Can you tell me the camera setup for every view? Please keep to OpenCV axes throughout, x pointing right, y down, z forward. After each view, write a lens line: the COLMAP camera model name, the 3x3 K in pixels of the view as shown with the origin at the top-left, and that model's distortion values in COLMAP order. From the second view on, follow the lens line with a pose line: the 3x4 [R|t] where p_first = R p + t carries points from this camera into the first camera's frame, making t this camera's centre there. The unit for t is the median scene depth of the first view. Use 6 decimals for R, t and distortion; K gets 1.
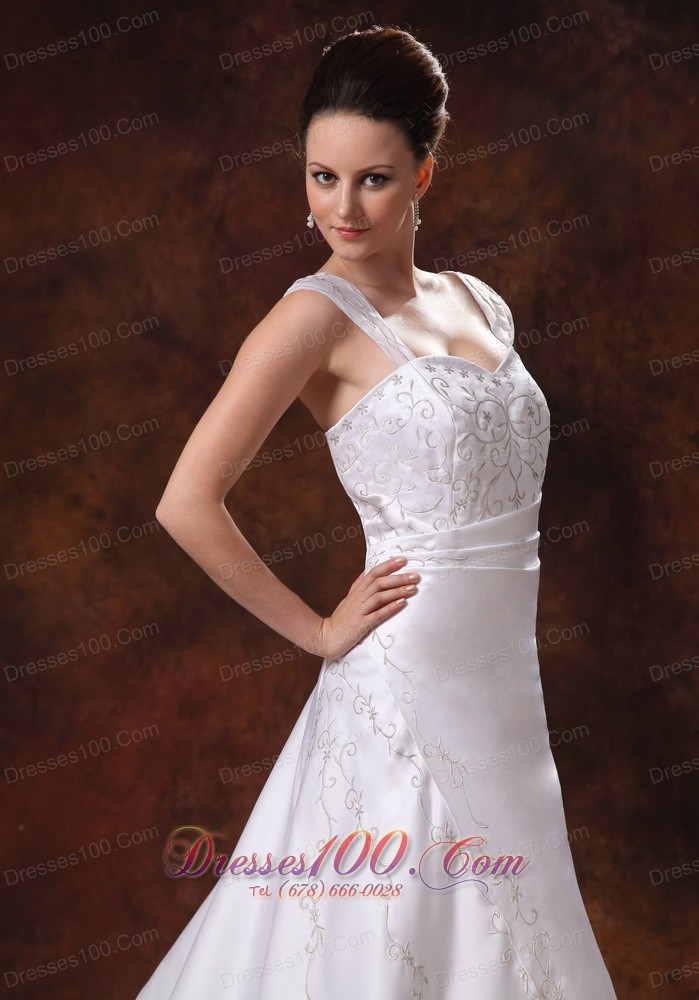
lens RADIAL K [[2954.2, 0, 351.7], [0, 2954.2, 493.8], [0, 0, 1]] dist [0.819649, 0.000000]
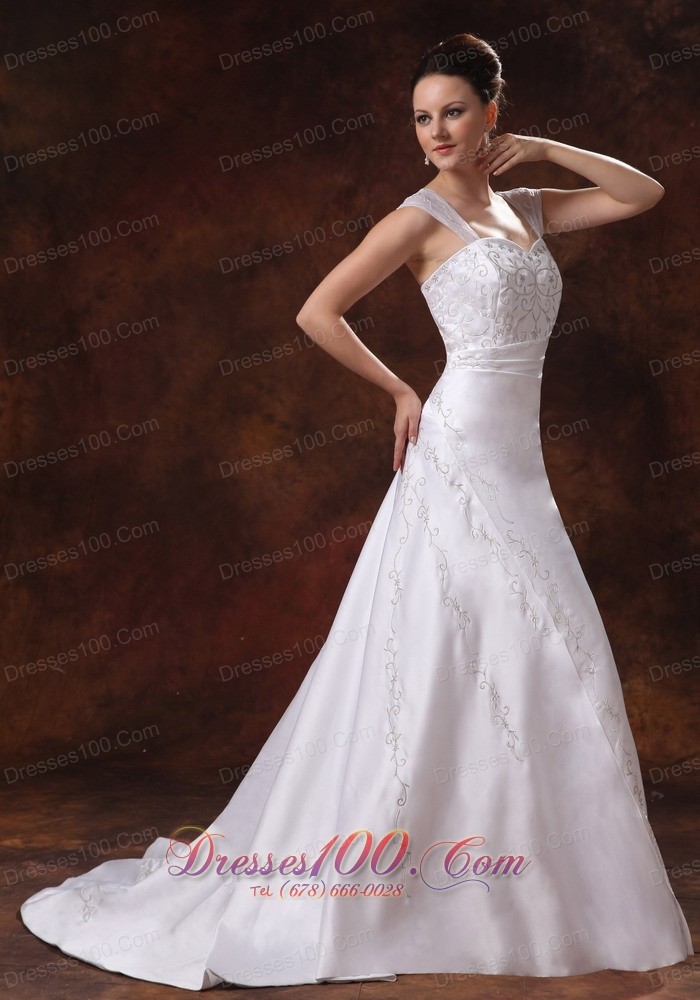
lens RADIAL K [[2219.0, 0, 347.4], [0, 2219.0, 498.4], [0, 0, 1]] dist [0.278777, 0.000000]
pose [[0.997190, 0.074895, 0.001385, -0.040395], [-0.074703, 0.992932, 0.092221, -0.012050], [0.005531, -0.092065, 0.995738, -0.204248]]
